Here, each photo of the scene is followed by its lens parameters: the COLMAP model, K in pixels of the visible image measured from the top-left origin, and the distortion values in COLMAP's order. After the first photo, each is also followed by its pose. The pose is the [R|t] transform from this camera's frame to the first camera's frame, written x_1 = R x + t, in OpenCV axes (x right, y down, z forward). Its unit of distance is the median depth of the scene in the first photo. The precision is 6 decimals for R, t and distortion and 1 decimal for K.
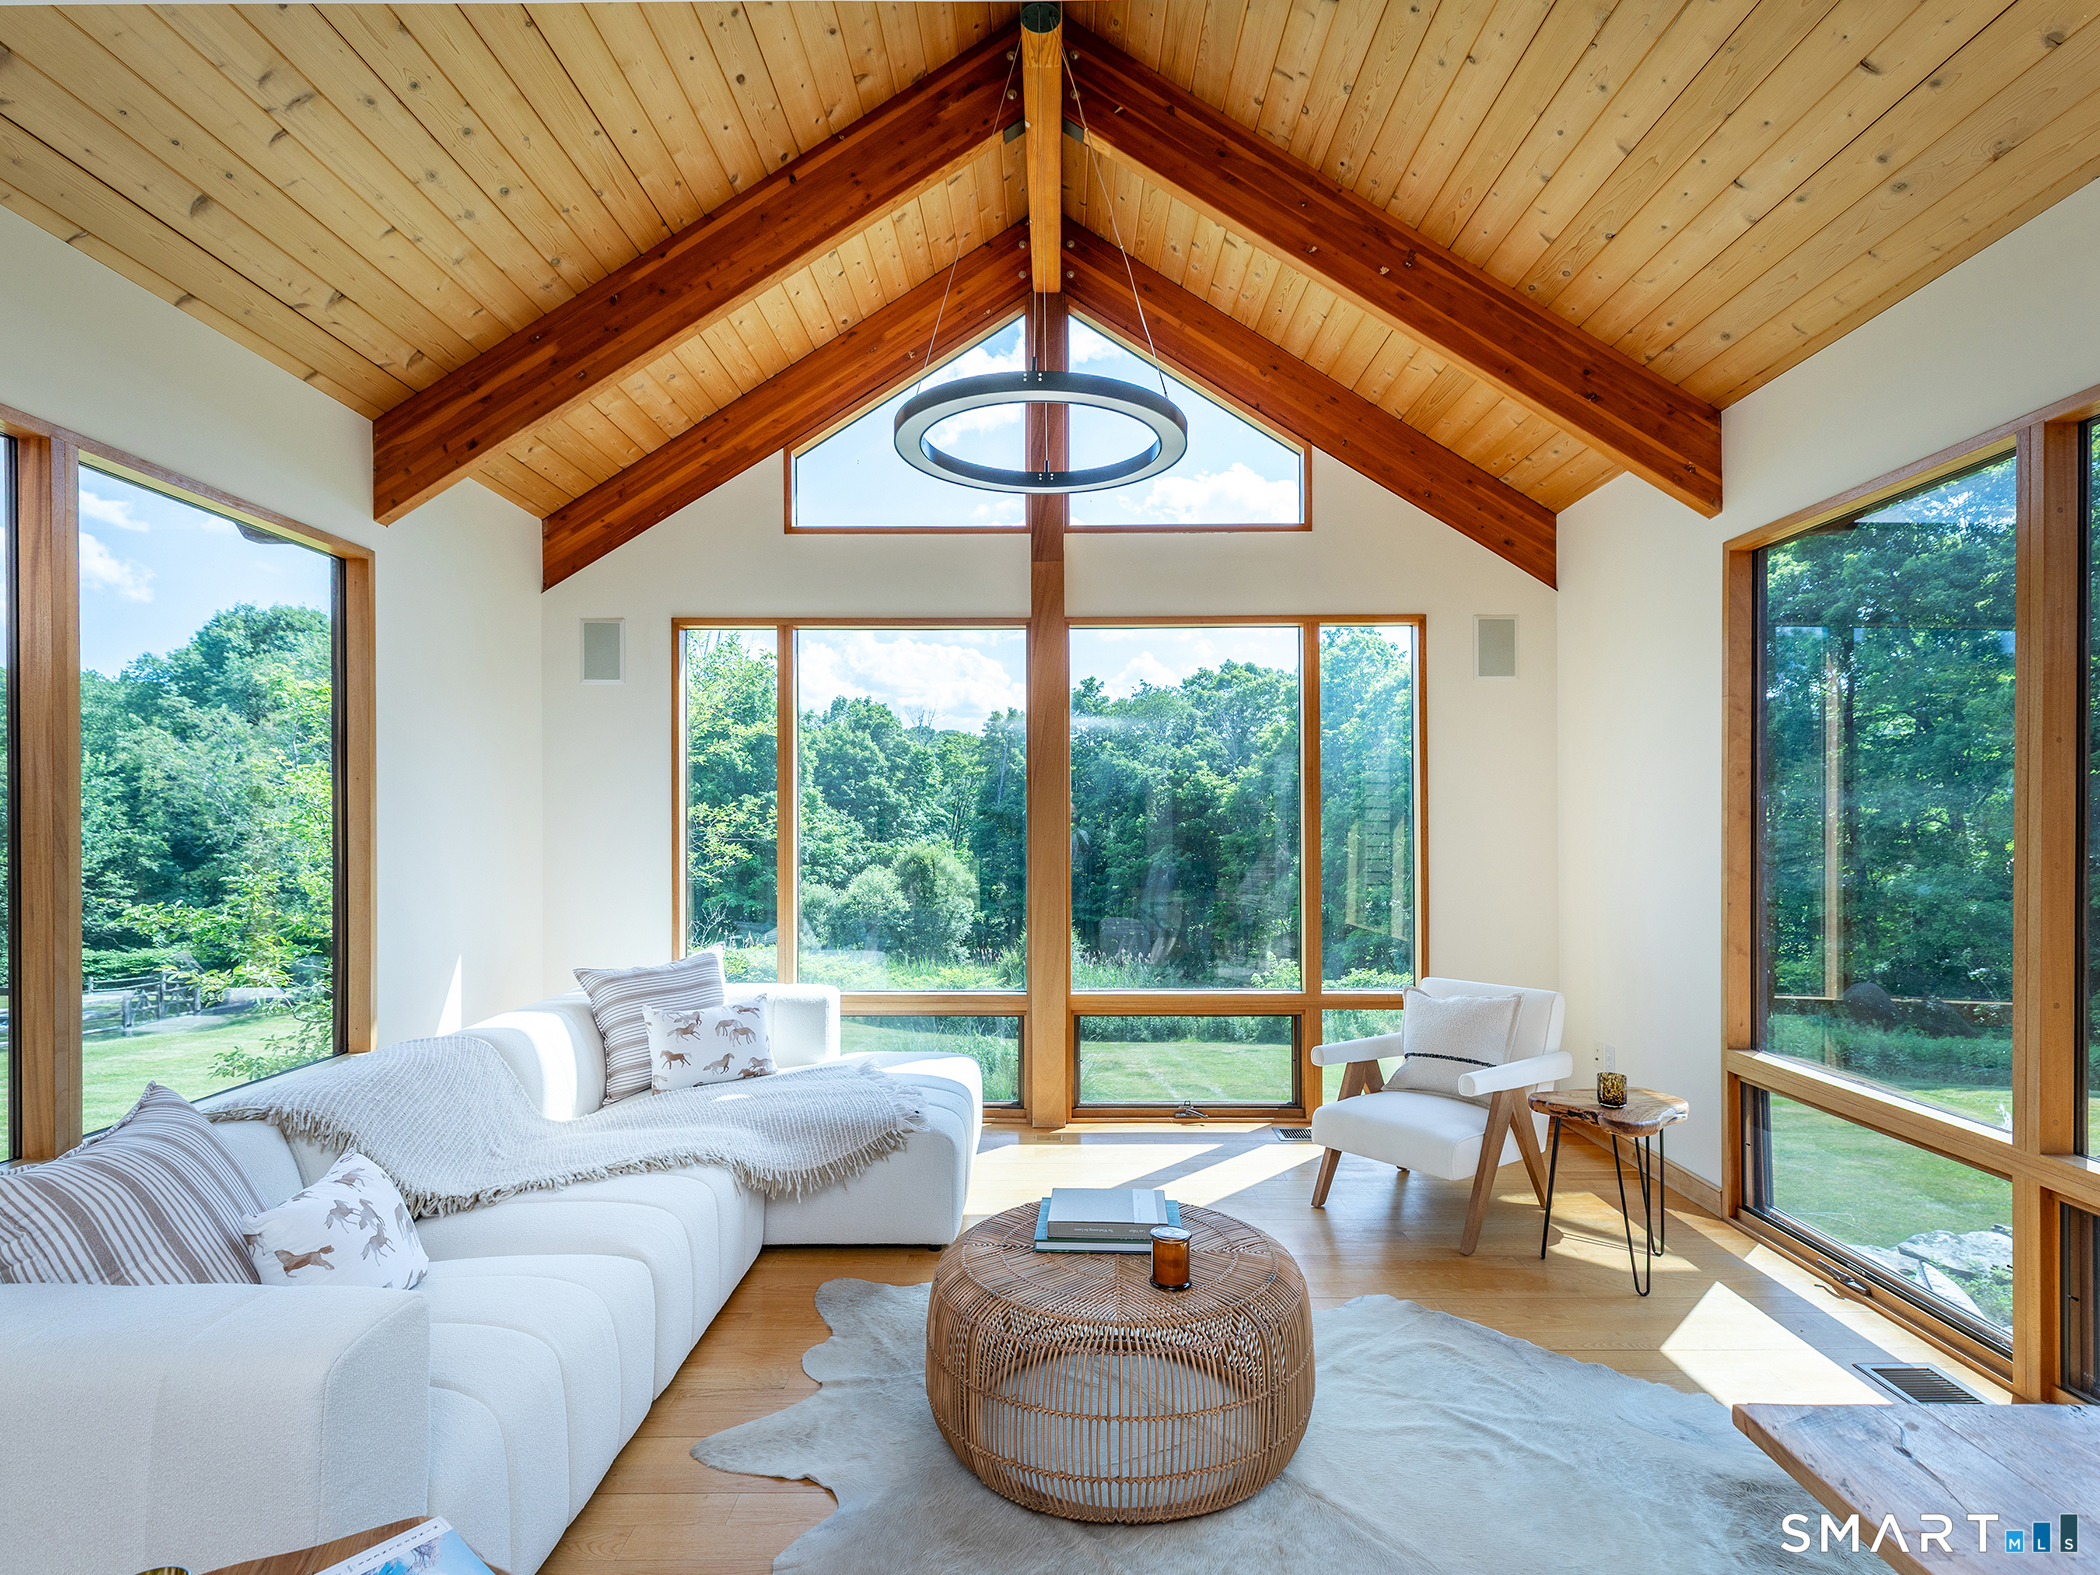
lens RADIAL K [[1064.7, 0, 1074.0], [0, 1064.7, 817.5], [0, 0, 1]] dist [0.025746, -0.000052]
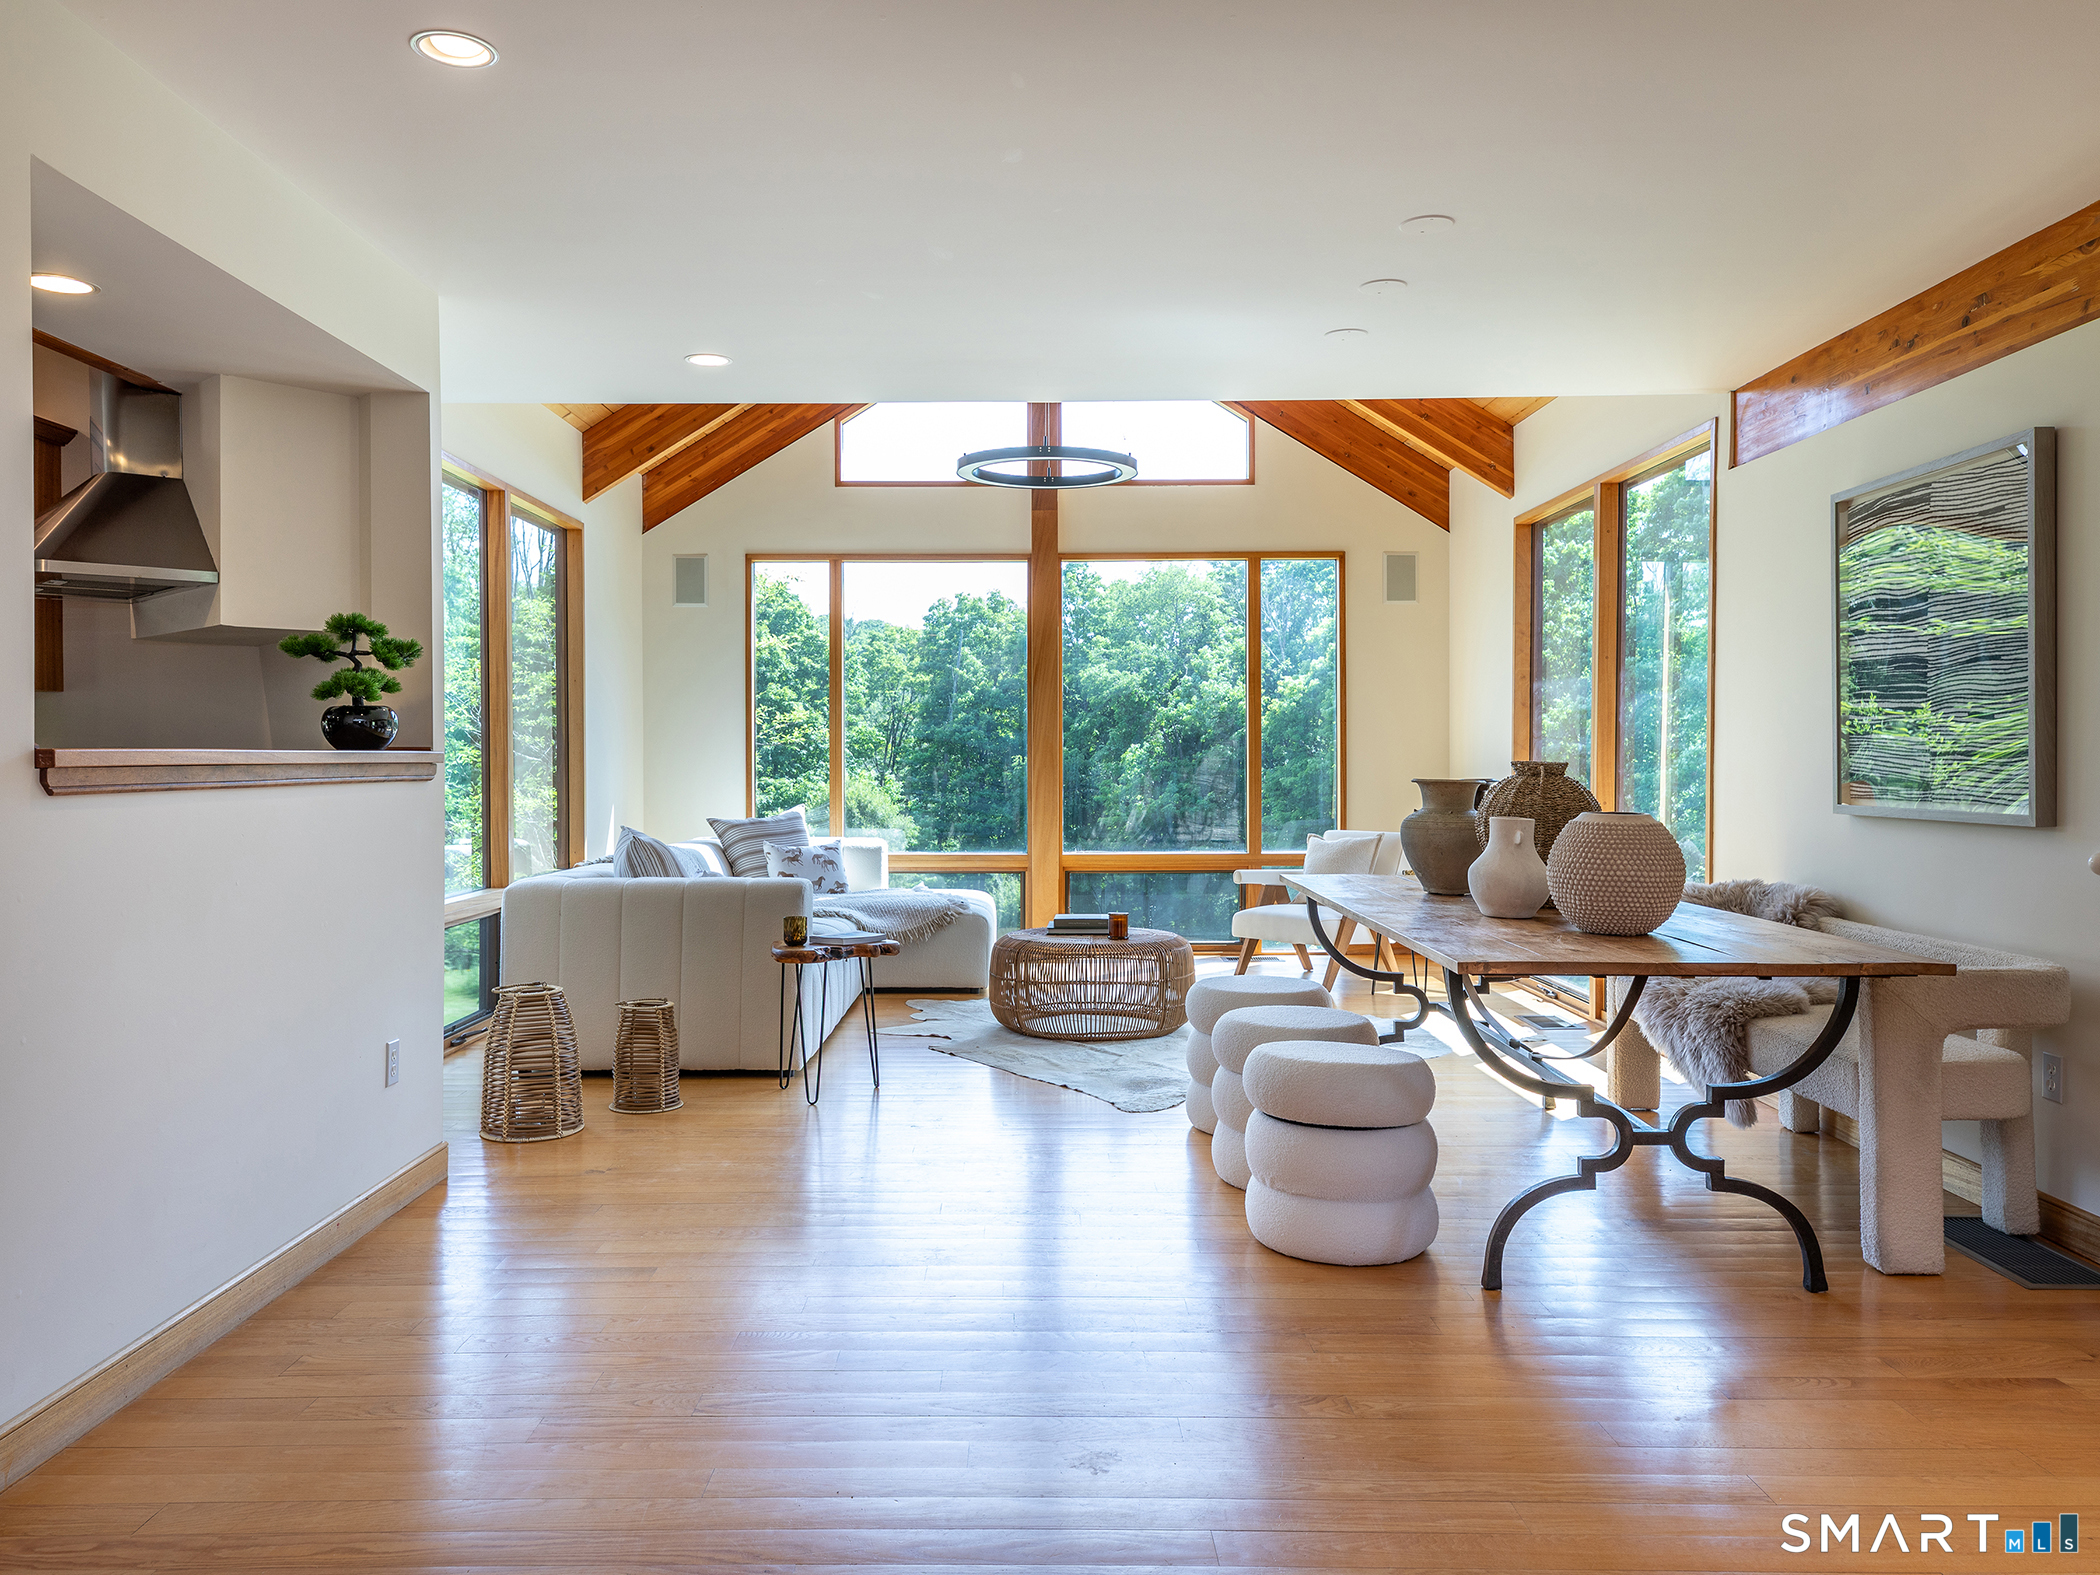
lens RADIAL K [[1464.8, 0, 1038.4], [0, 1464.8, 788.0], [0, 0, 1]] dist [0.031917, -0.007014]
pose [[0.999914, 0.001069, -0.013073, -0.011030], [-0.000673, 0.999541, 0.030274, 0.044341], [0.013099, -0.030263, 0.999456, -0.903859]]
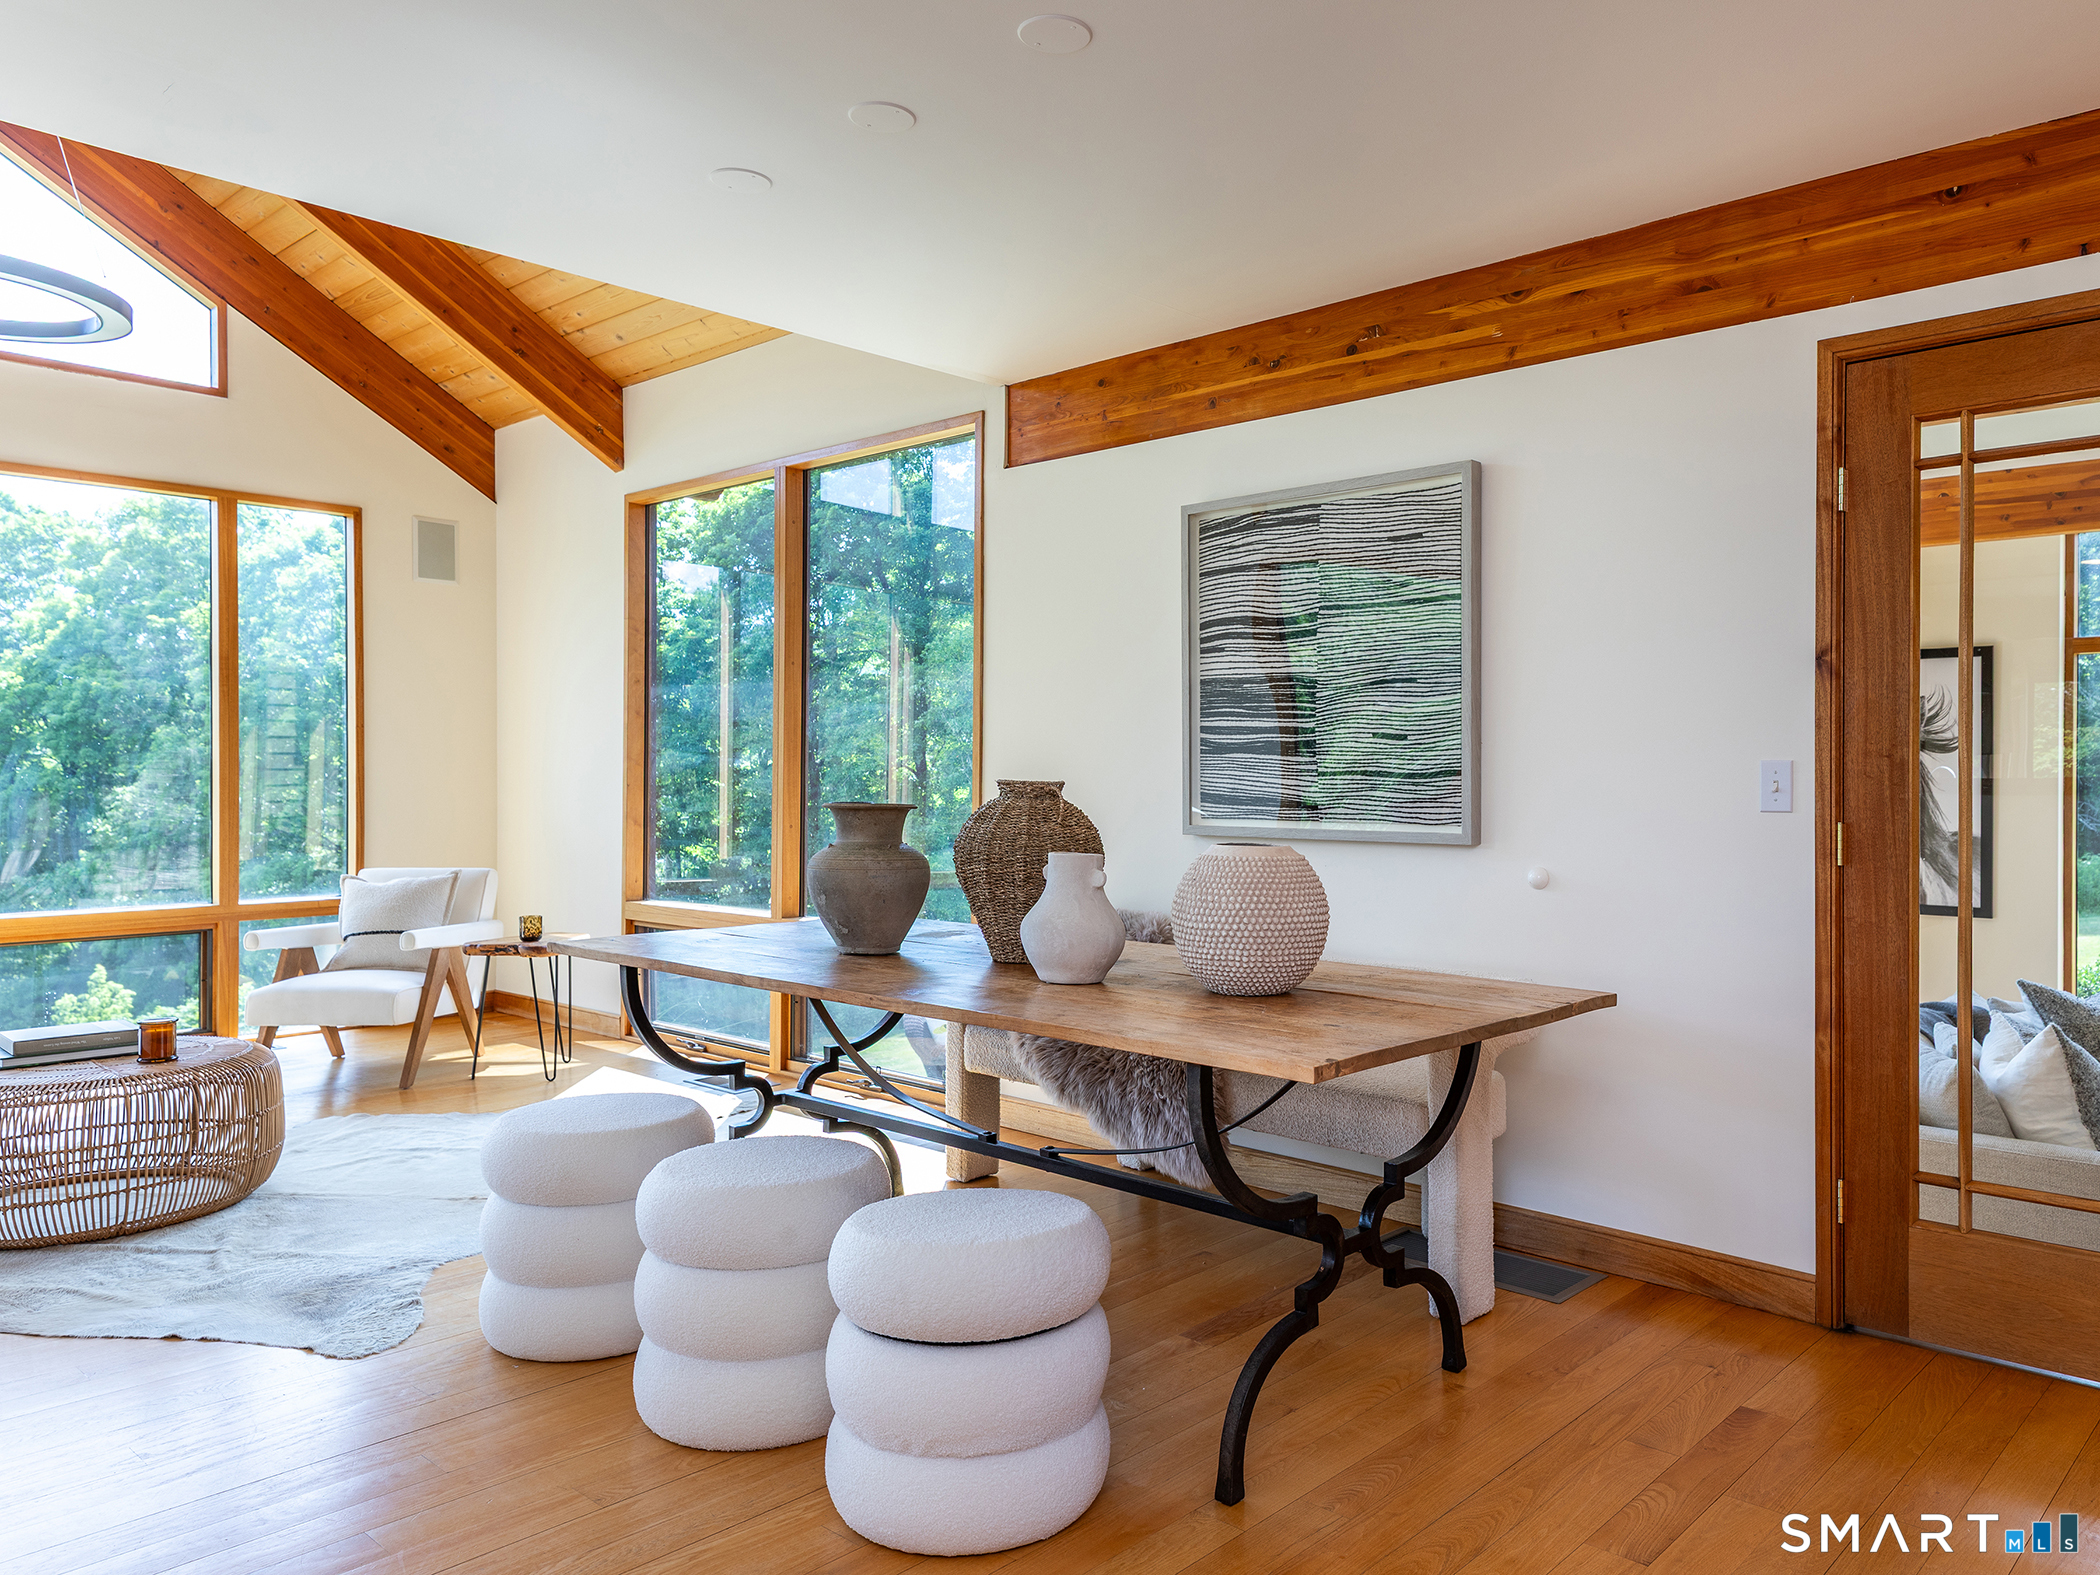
lens RADIAL K [[1444.9, 0, 1119.5], [0, 1444.9, 783.4], [0, 0, 1]] dist [0.038812, -0.018537]
pose [[0.684223, 0.000093, 0.729273, -0.206668], [-0.011535, 0.999876, 0.010695, 0.048328], [-0.729182, -0.015730, 0.684139, -0.513675]]
